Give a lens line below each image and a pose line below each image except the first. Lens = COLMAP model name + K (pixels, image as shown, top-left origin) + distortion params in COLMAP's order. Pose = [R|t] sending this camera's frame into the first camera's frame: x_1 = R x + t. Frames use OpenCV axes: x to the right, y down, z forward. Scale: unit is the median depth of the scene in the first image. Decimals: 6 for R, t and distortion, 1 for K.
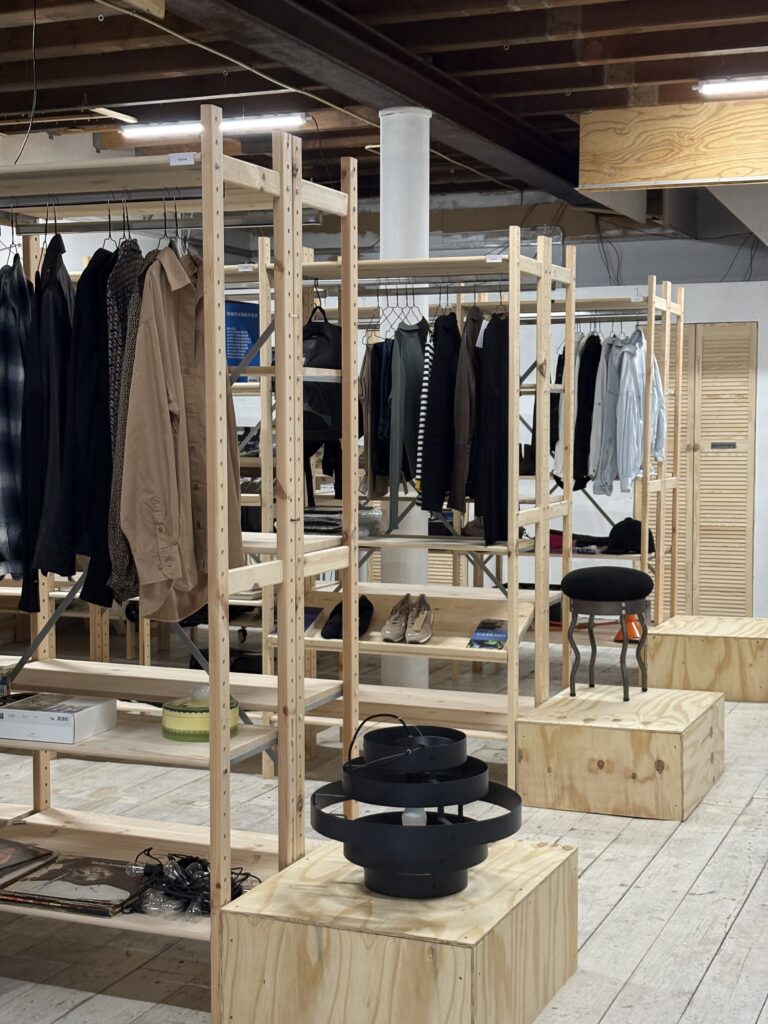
lens RADIAL K [[1539.5, 0, 384.0], [0, 1539.5, 512.0], [0, 0, 1]] dist [0.094718, -0.077419]
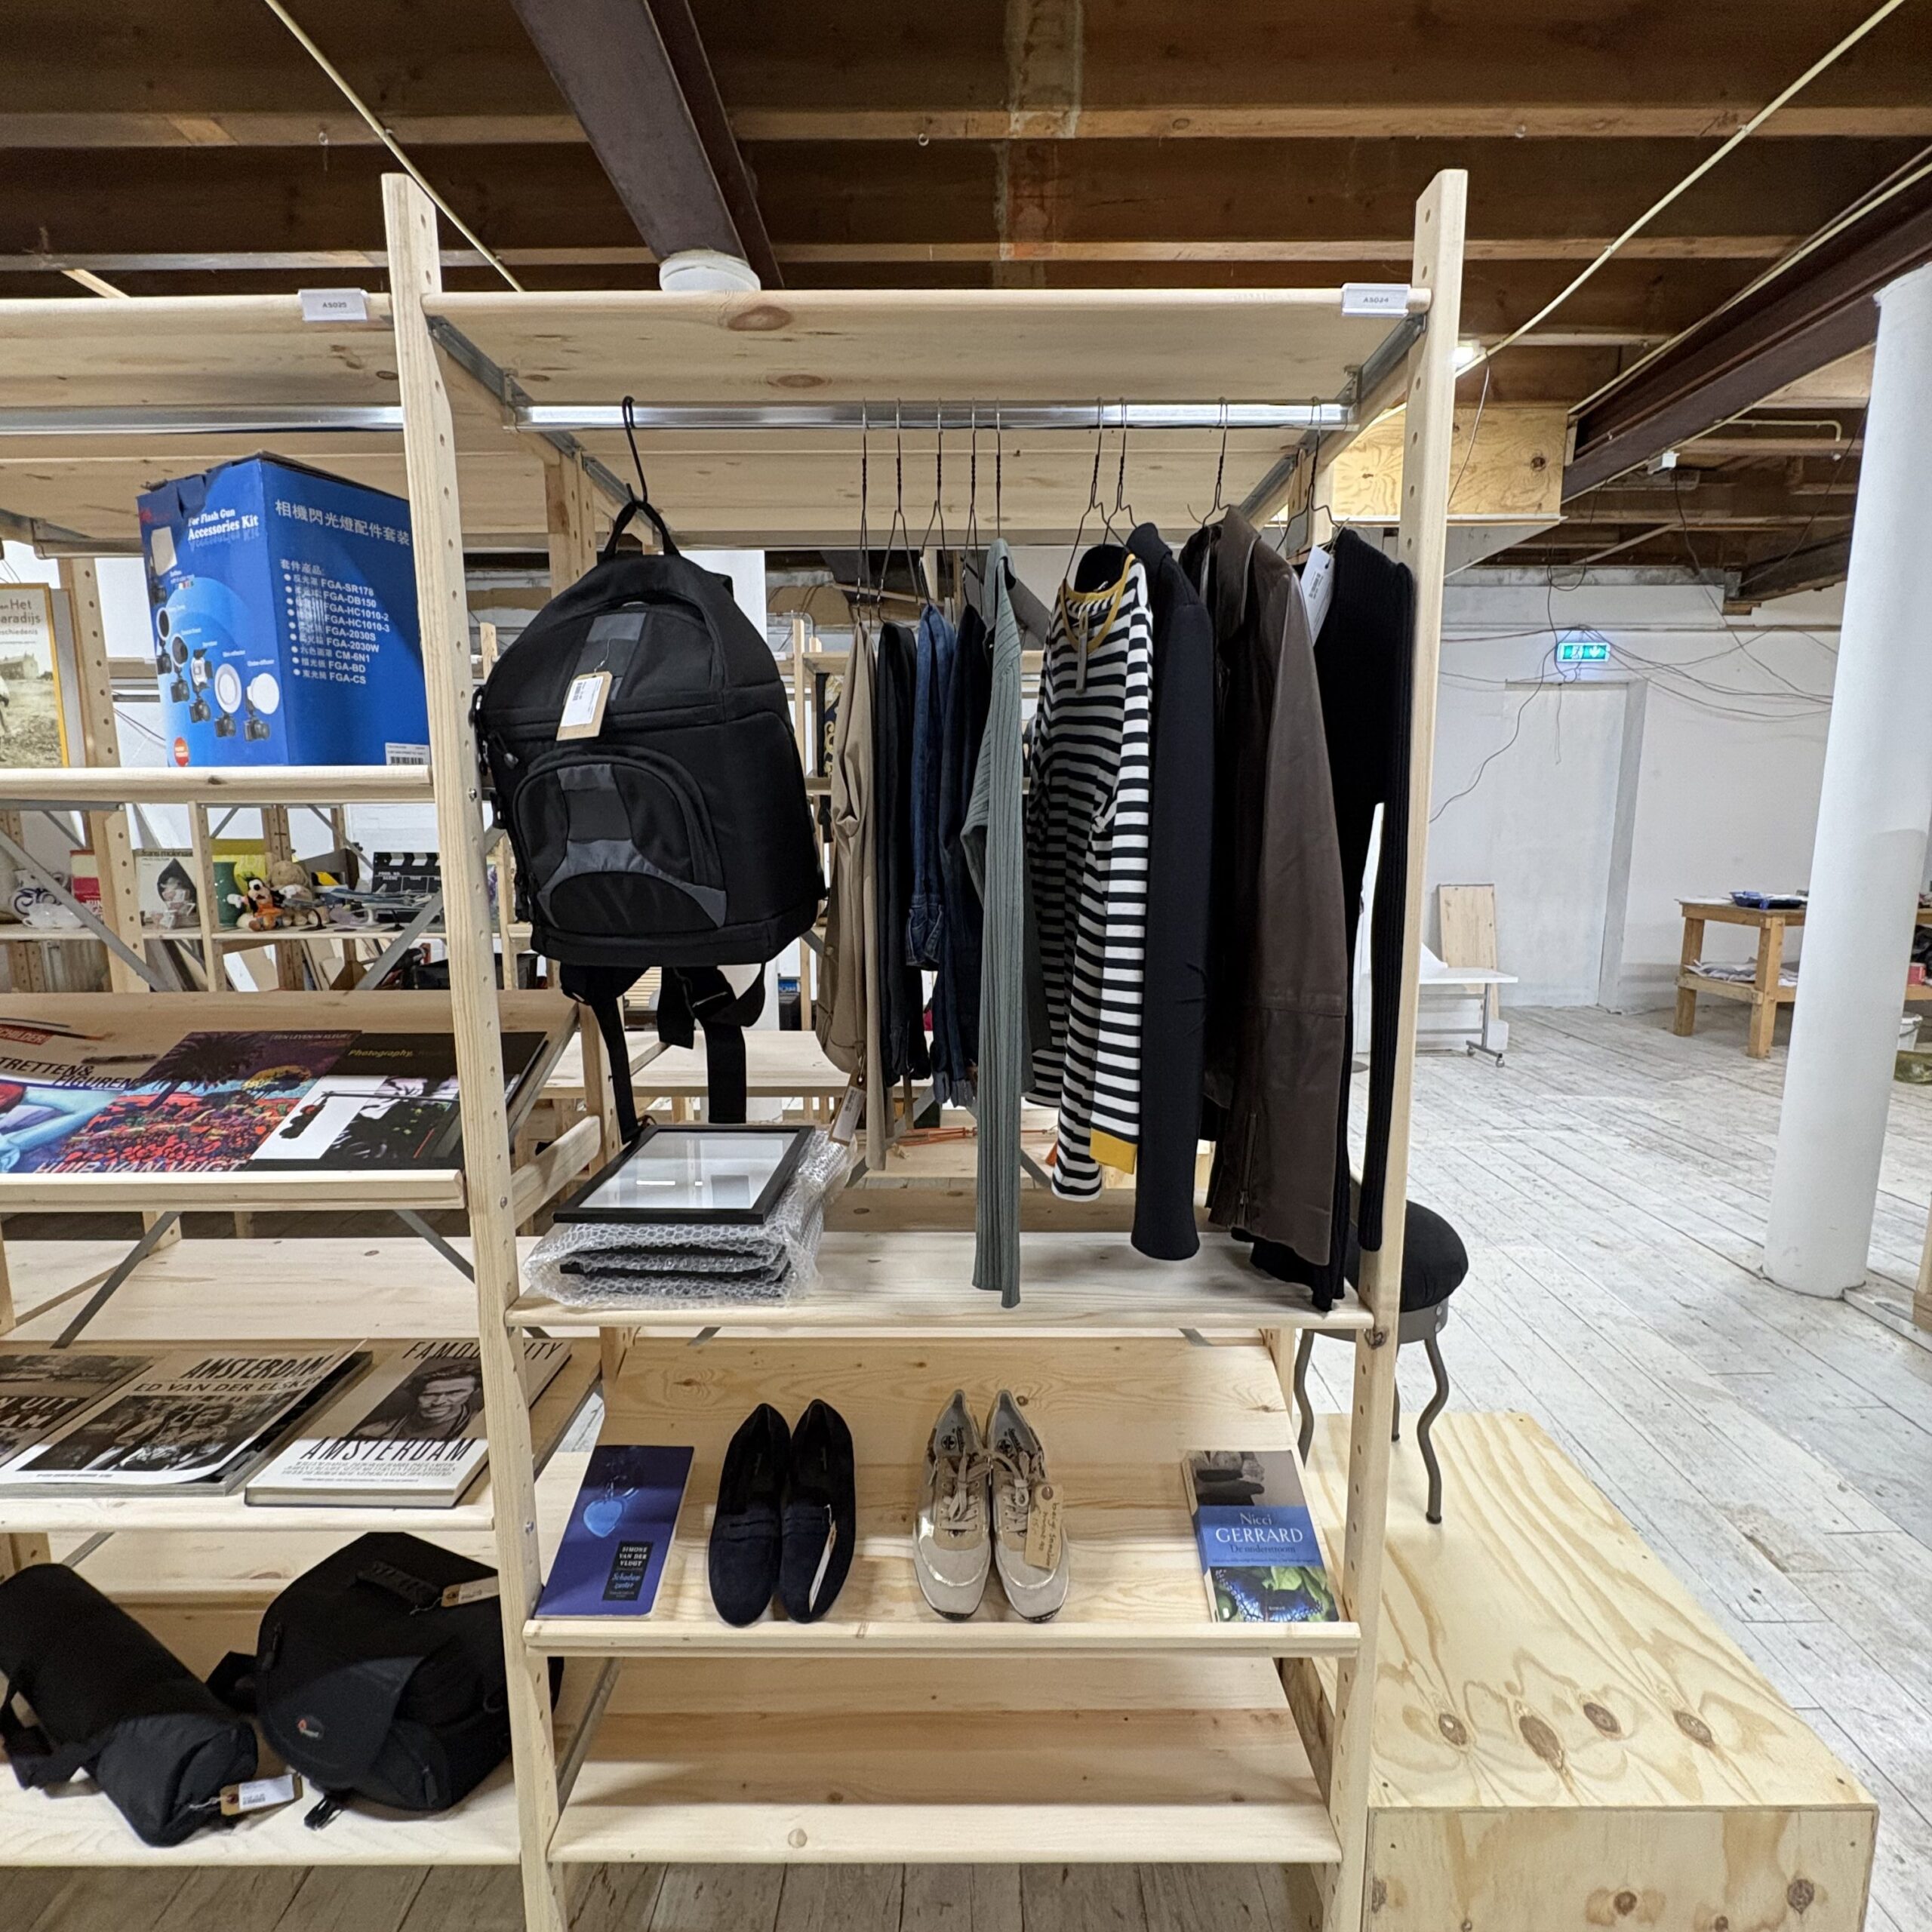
lens RADIAL K [[1034.5, 0, 966.0], [0, 1034.5, 966.0], [0, 0, 1]] dist [-0.004601, 0.000672]
pose [[0.930168, -0.059282, 0.362316, -0.060723], [0.027266, 0.995307, 0.092850, -0.062969], [-0.366120, -0.076487, 0.927419, 0.795051]]
